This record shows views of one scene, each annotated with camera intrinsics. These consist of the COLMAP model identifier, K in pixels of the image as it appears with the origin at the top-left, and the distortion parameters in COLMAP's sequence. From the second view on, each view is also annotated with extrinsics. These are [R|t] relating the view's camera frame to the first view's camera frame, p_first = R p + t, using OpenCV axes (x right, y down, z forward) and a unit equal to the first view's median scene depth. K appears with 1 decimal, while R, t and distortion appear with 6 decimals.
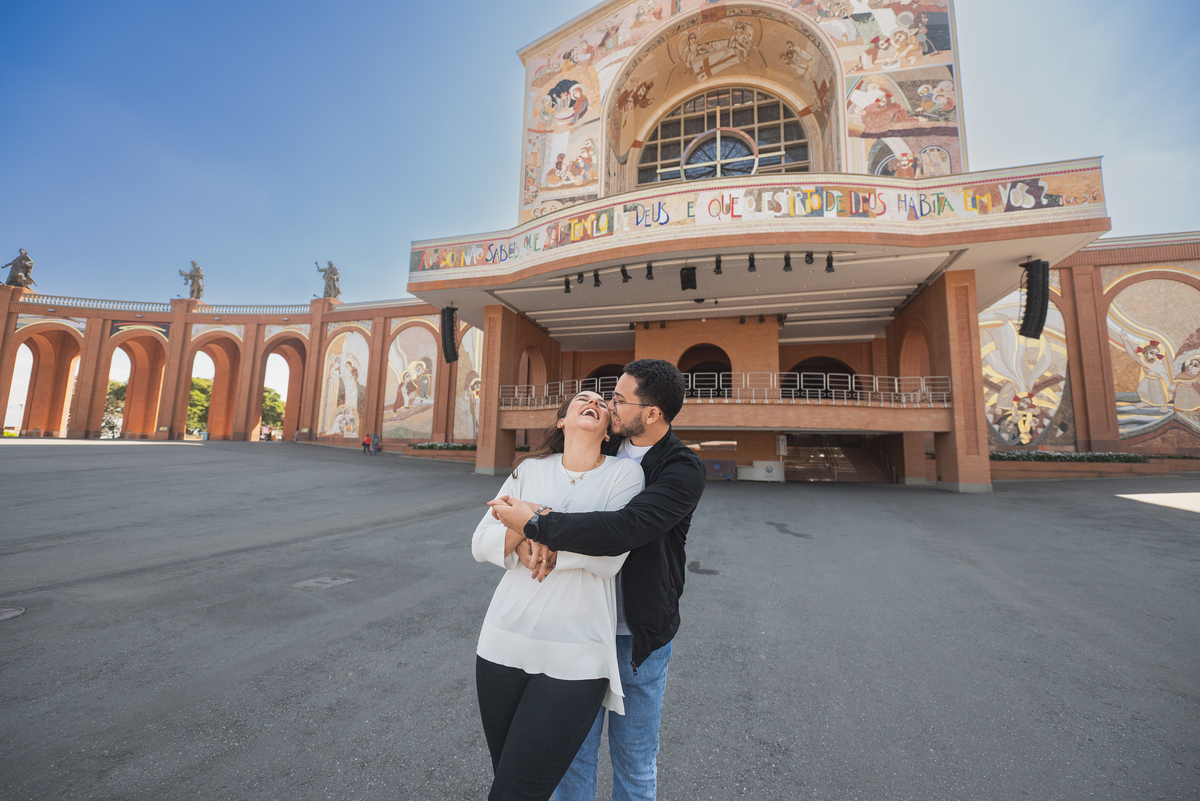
lens RADIAL K [[466.9, 0, 603.6], [0, 466.9, 400.4], [0, 0, 1]] dist [-0.003445, -0.003099]
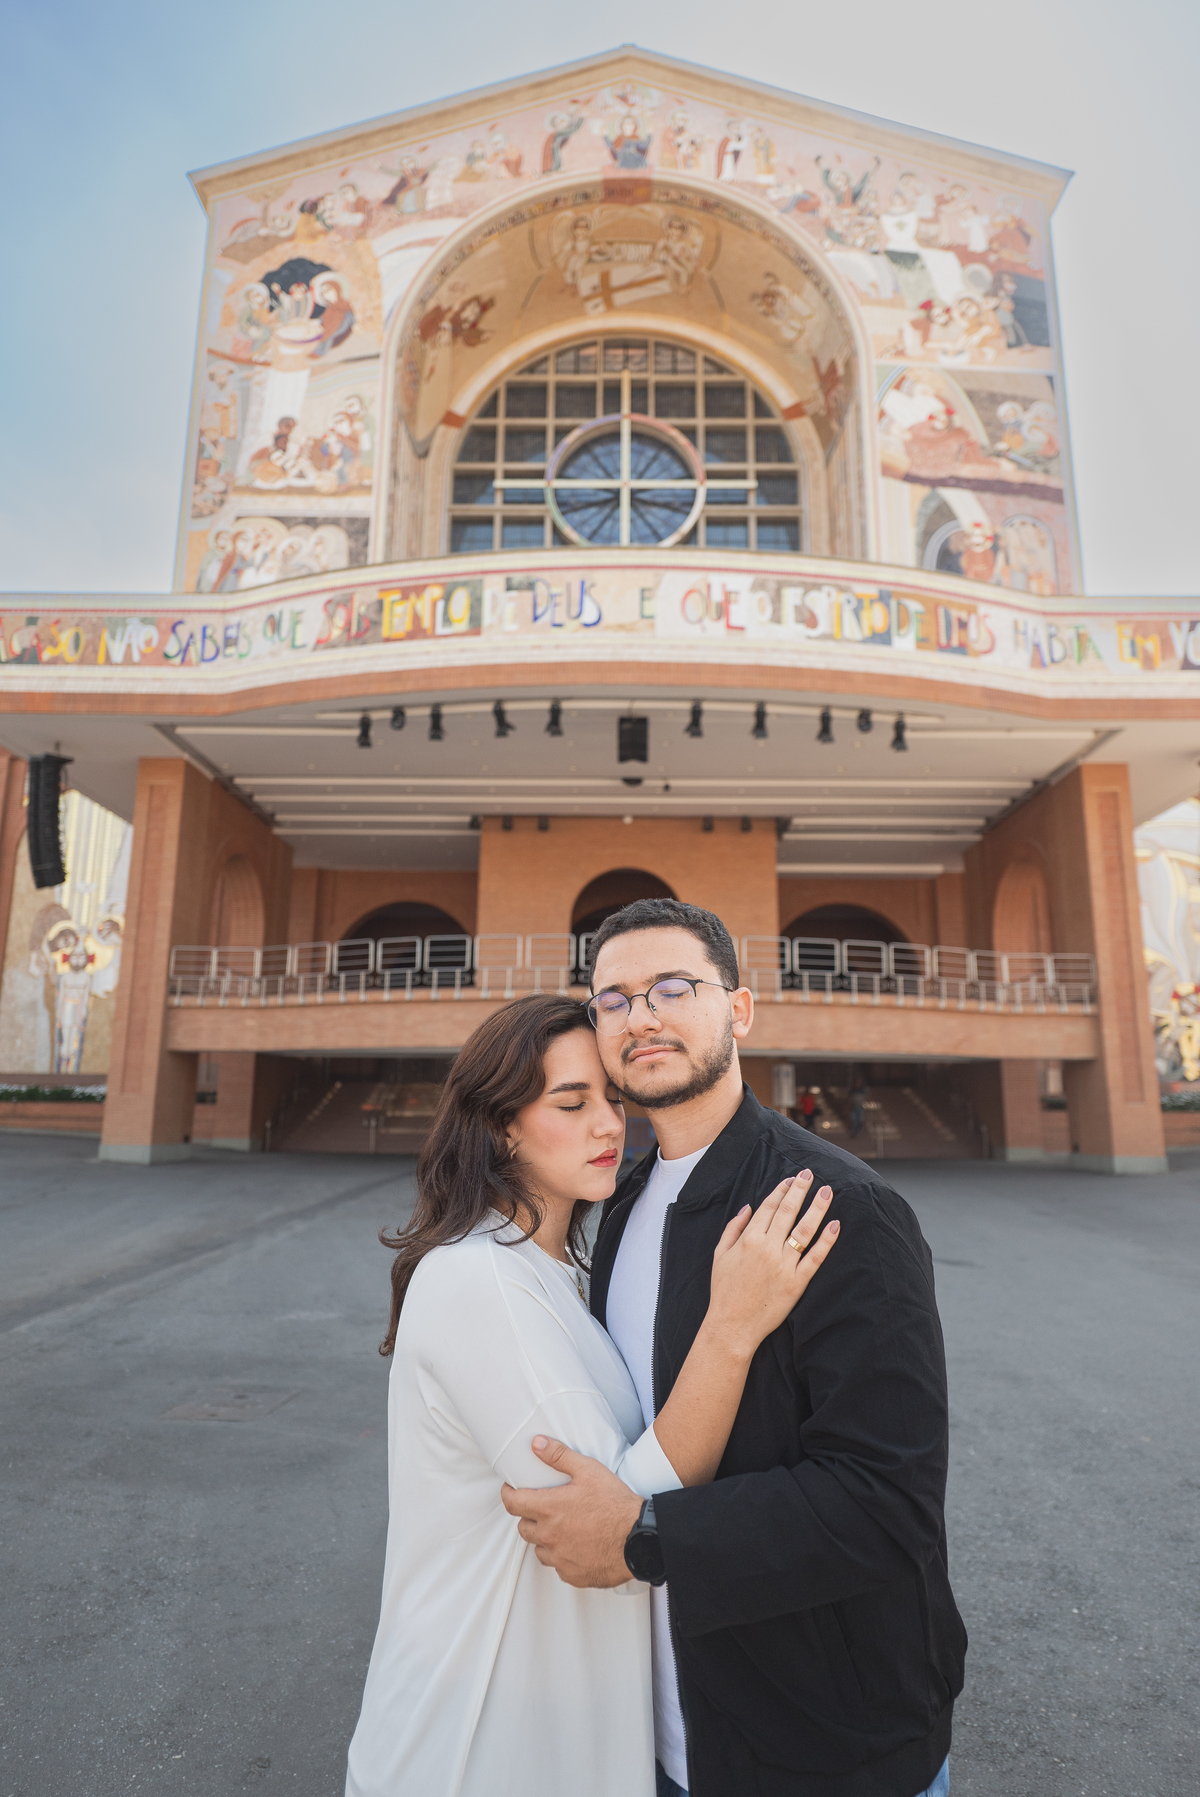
lens RADIAL K [[1072.6, 0, 599.3], [0, 1072.6, 896.8], [0, 0, 1]] dist [-0.004536, 0.000427]
pose [[0.963812, 0.039285, 0.263674, -0.093262], [-0.019492, 0.996820, -0.077268, -0.008460], [-0.265870, 0.069332, 0.961512, -0.032334]]
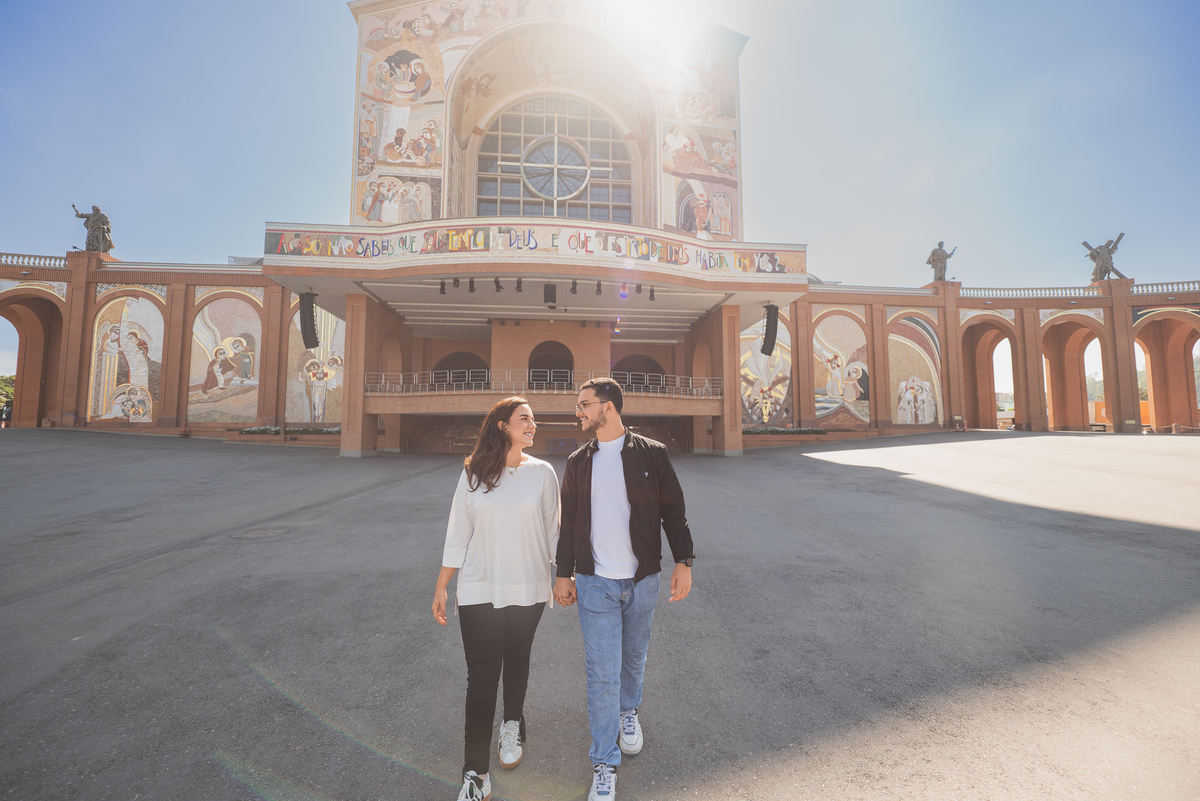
lens RADIAL K [[469.7, 0, 603.1], [0, 469.7, 405.5], [0, 0, 1]] dist [-0.006975, -0.000207]
pose [[0.927831, 0.003031, 0.372988, -0.103503], [-0.023737, 0.998420, 0.050934, -0.020953], [-0.372244, -0.056112, 0.926437, -0.155491]]
